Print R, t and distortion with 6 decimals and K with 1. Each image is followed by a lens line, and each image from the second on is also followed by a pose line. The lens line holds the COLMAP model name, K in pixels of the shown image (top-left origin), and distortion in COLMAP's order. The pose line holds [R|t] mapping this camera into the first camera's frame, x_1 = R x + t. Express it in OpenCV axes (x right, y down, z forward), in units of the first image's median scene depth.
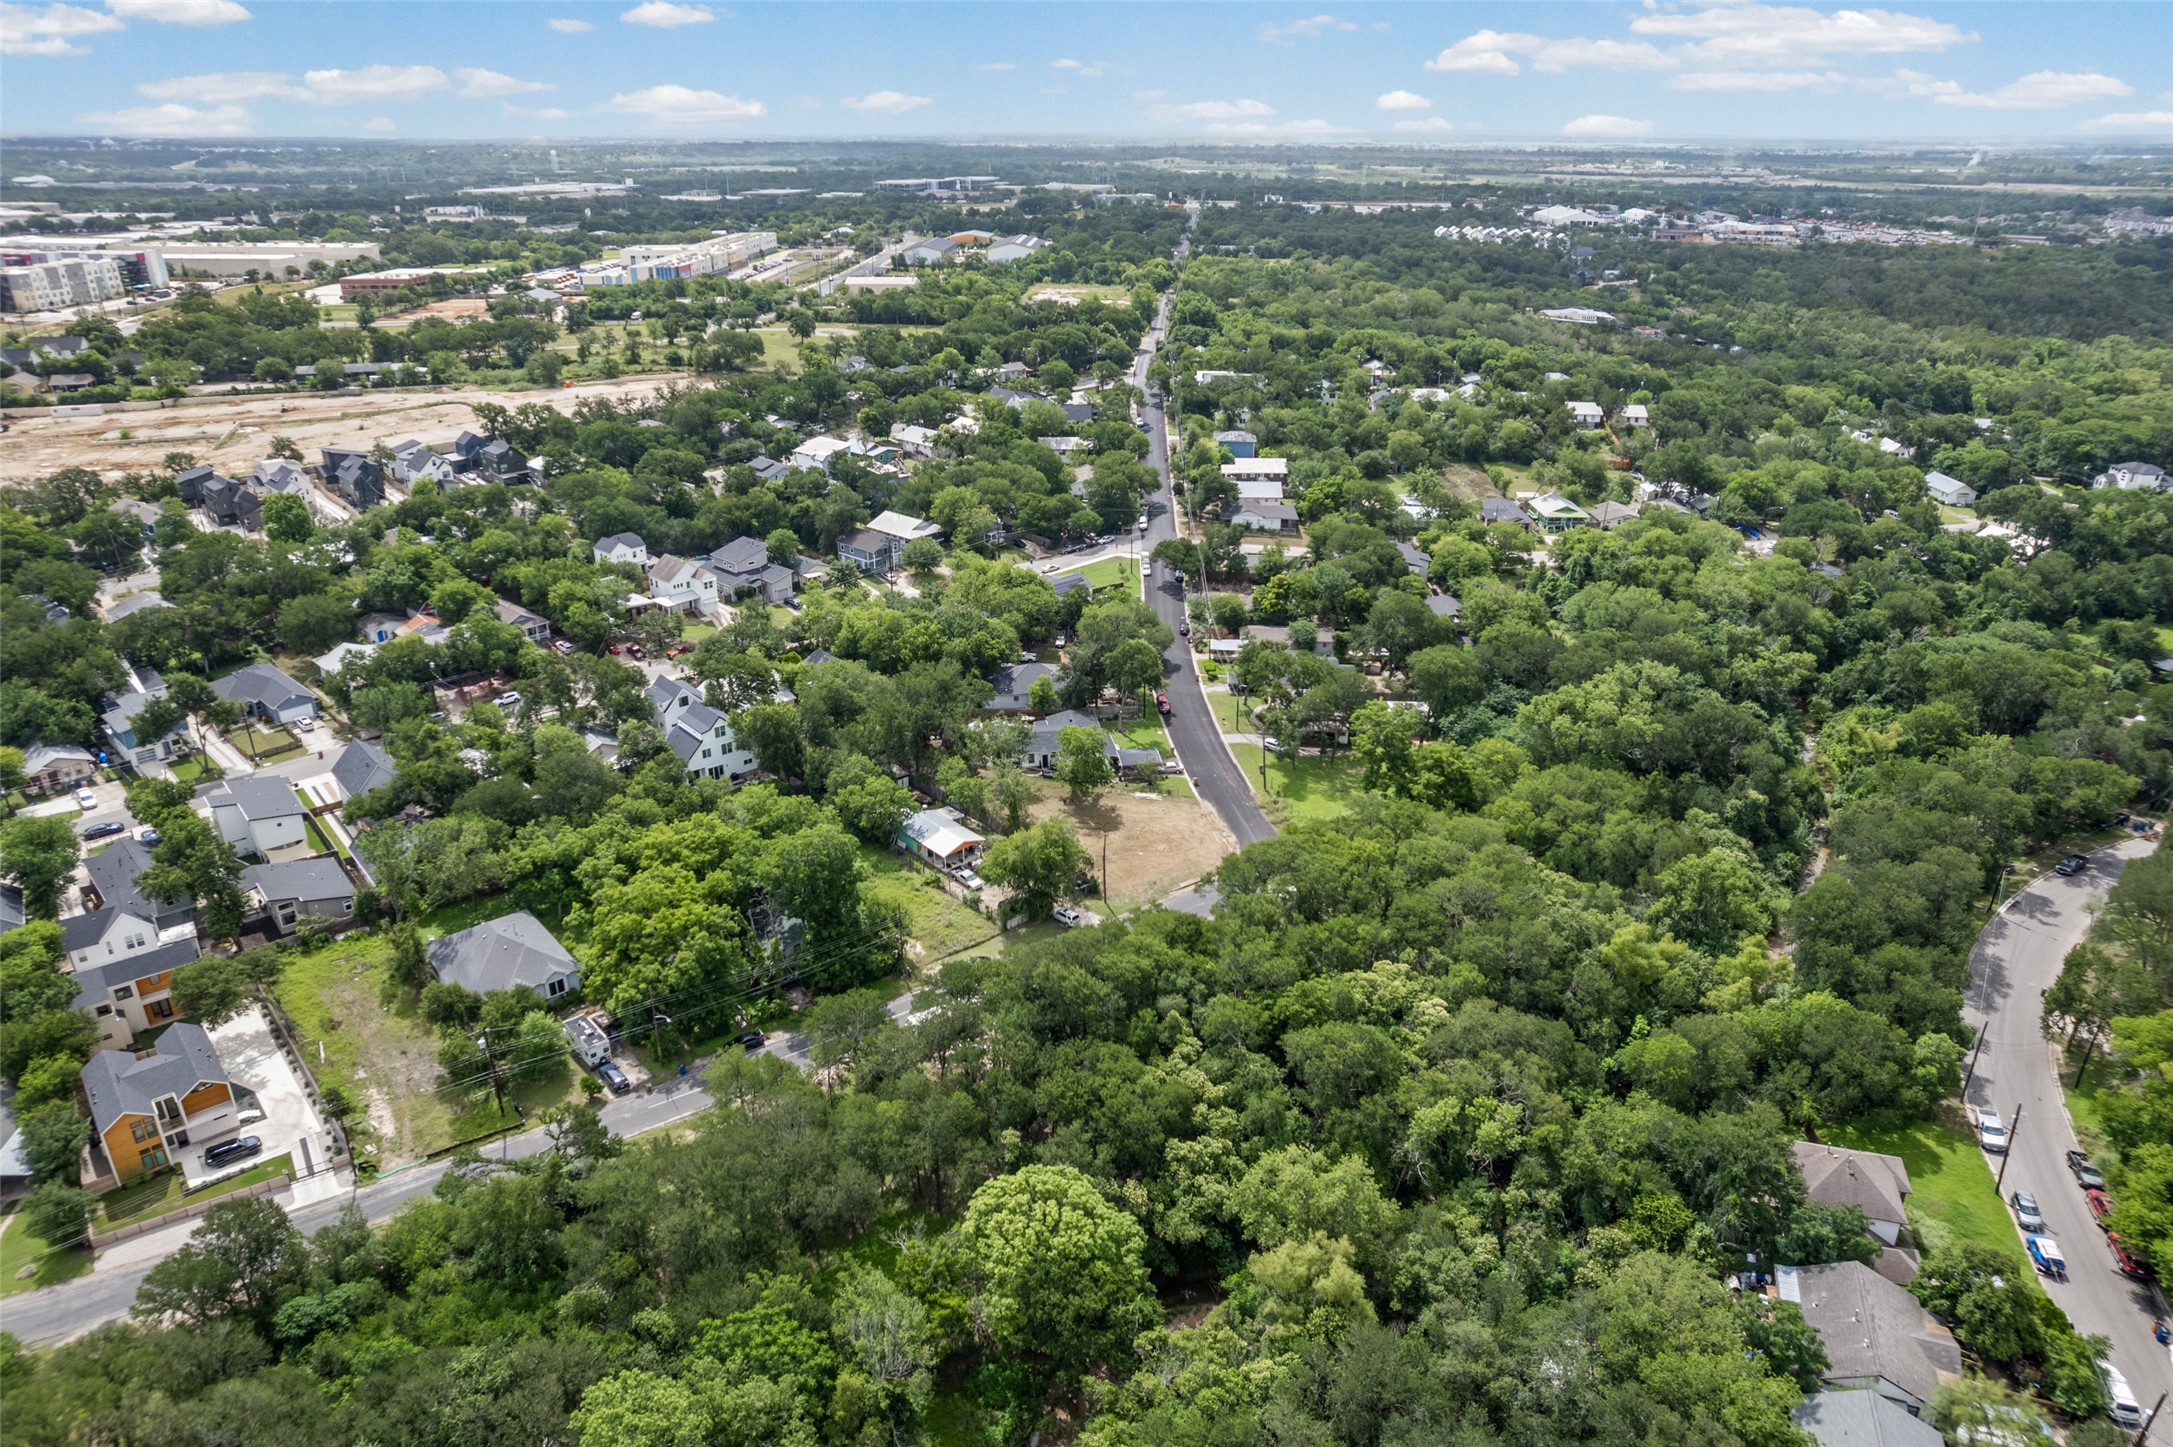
lens RADIAL K [[1420.5, 0, 1100.2], [0, 1420.5, 722.6], [0, 0, 1]] dist [-0.087170, 0.086368]
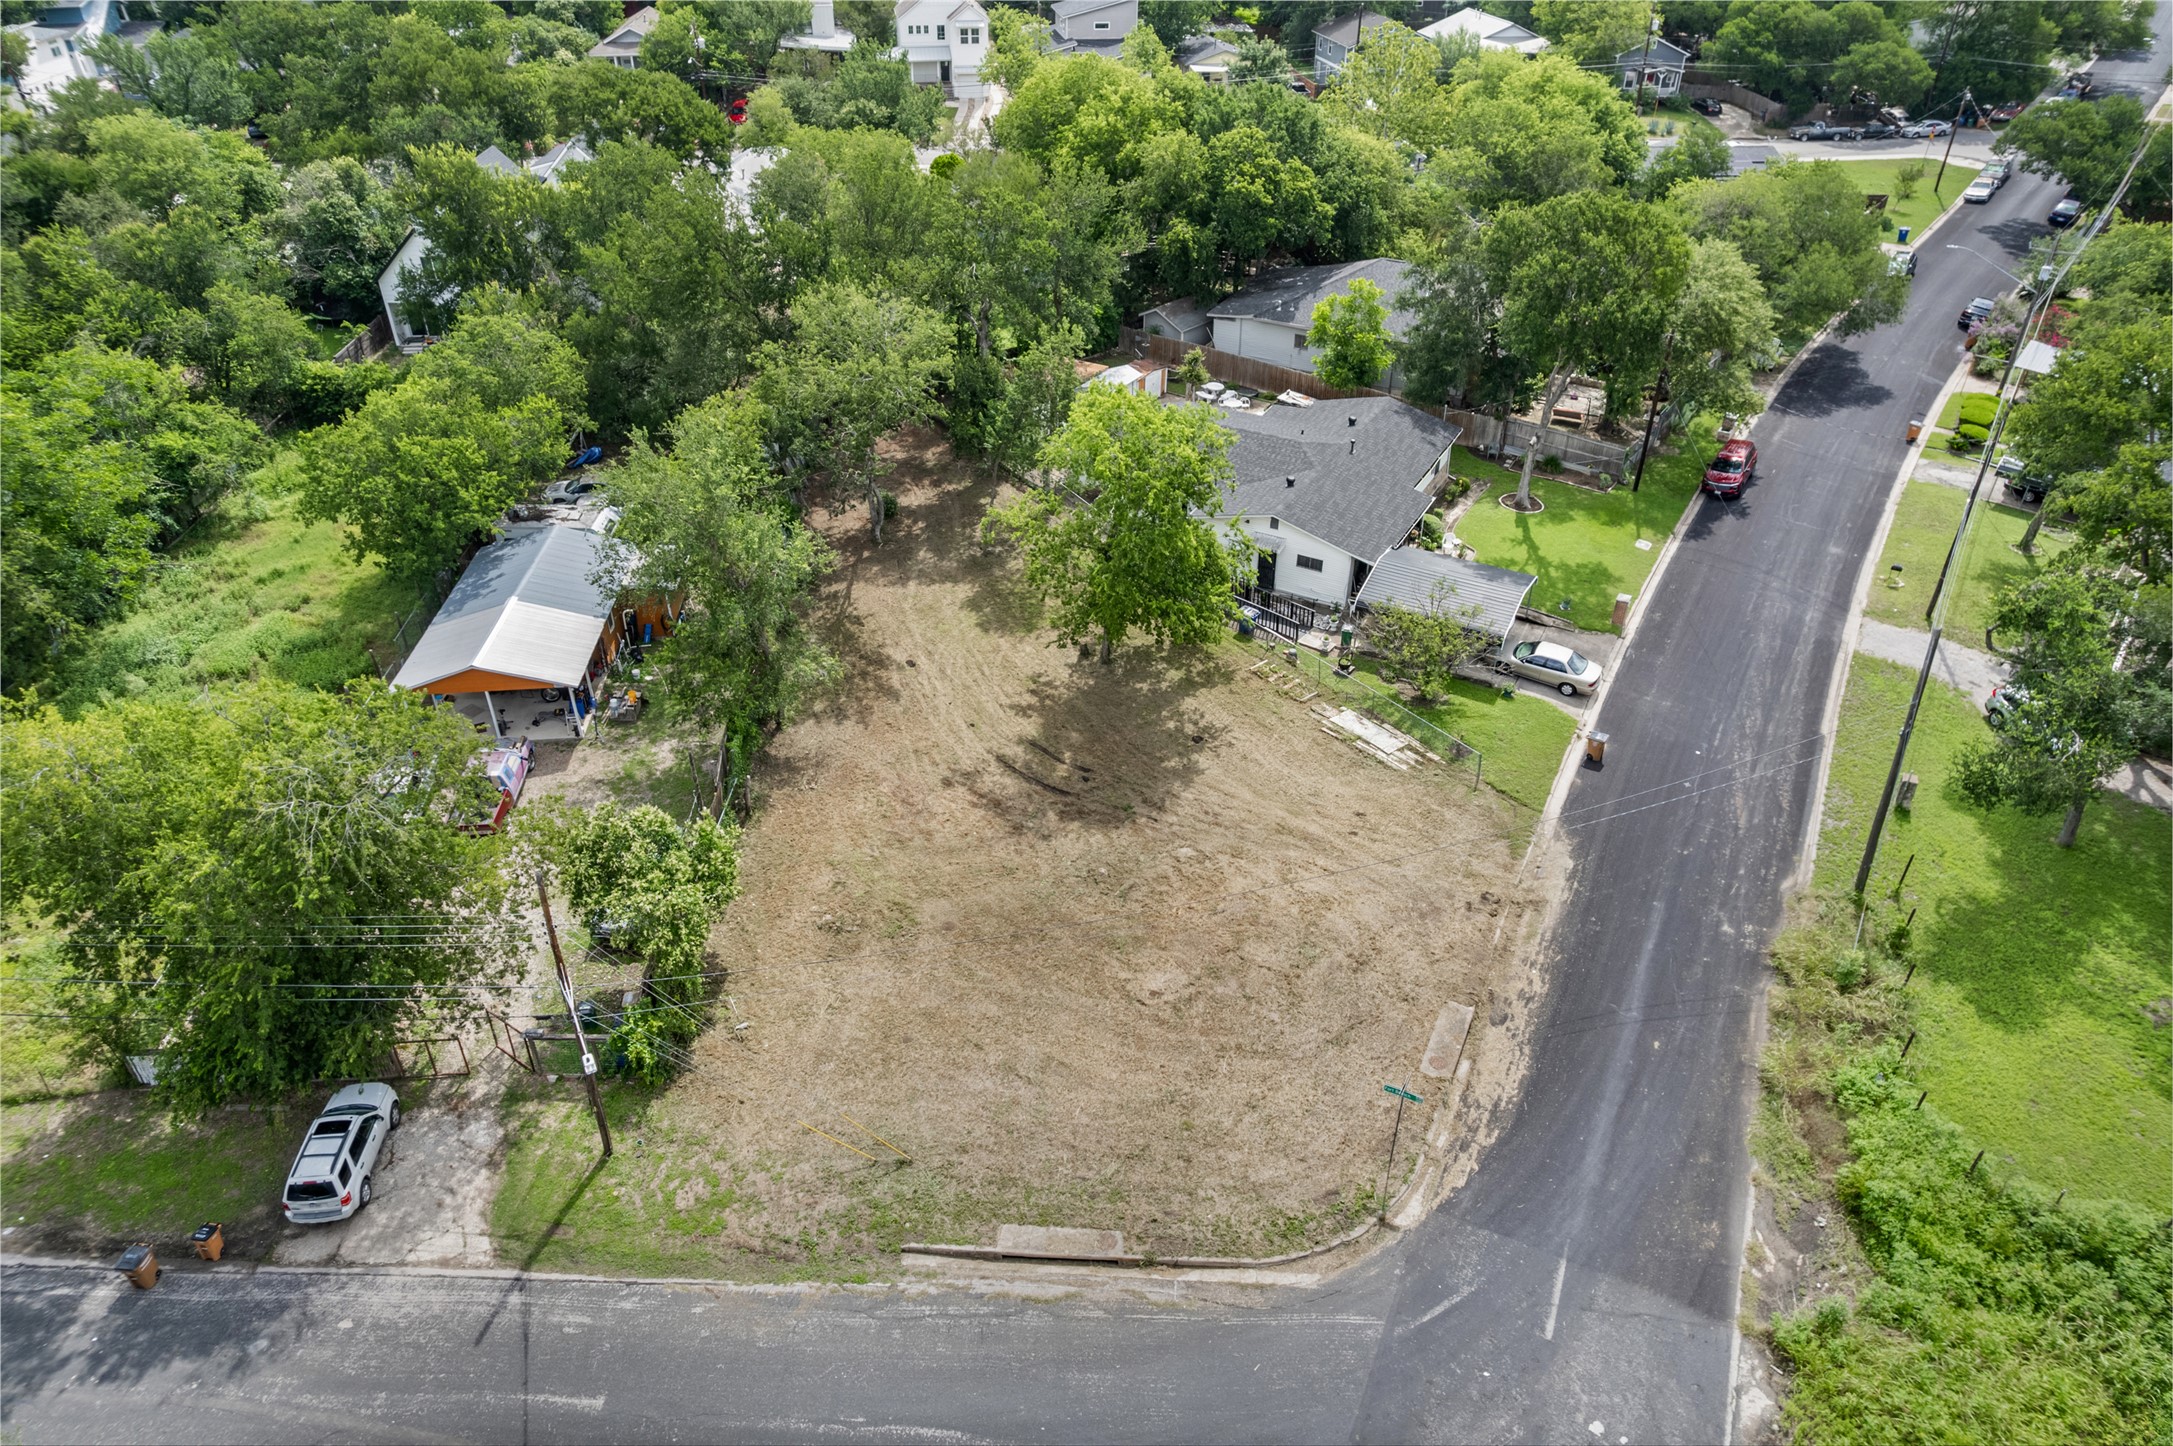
lens RADIAL K [[1420.5, 0, 1100.2], [0, 1420.5, 722.1], [0, 0, 1]] dist [-0.087170, 0.086368]
pose [[0.792236, 0.340033, -0.506695, 0.063559], [-0.242775, 0.937445, 0.249513, -0.002348], [0.559842, -0.074661, 0.825229, 0.384003]]
